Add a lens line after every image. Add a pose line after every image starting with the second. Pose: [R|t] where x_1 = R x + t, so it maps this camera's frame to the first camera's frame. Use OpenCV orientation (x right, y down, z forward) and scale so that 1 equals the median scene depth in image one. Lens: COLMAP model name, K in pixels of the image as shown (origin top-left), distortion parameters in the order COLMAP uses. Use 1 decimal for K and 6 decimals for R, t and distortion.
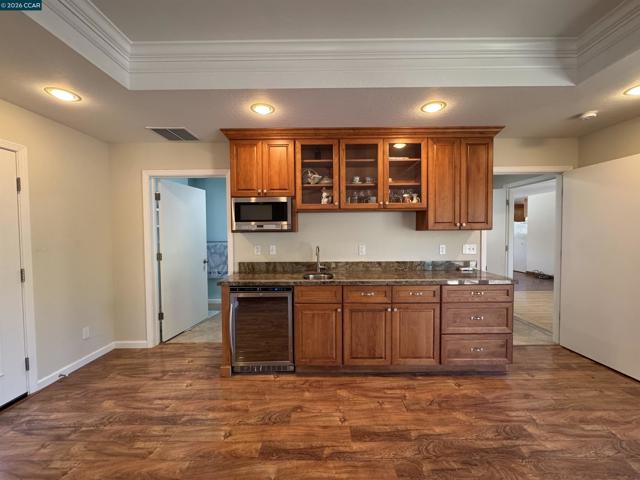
lens RADIAL K [[256.1, 0, 319.7], [0, 256.1, 239.5], [0, 0, 1]] dist [-0.002607, 0.000965]
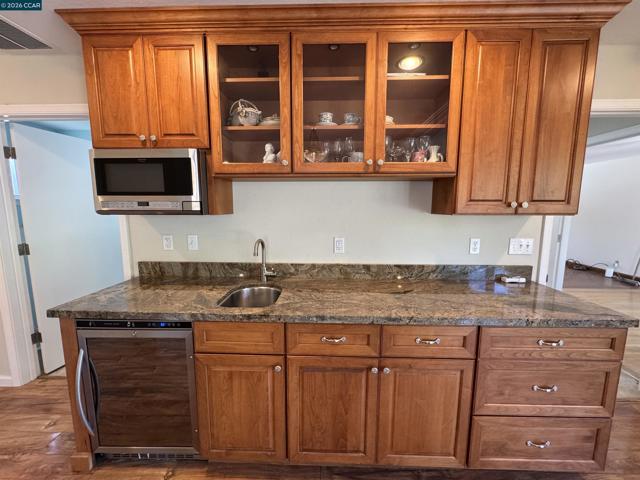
lens RADIAL K [[256.1, 0, 320.0], [0, 256.1, 239.4], [0, 0, 1]] dist [-0.002607, 0.000965]
pose [[0.999668, 0.014064, -0.021605, 0.150454], [-0.011918, 0.995268, 0.096435, -0.033242], [0.022859, -0.096145, 0.995105, 0.453890]]
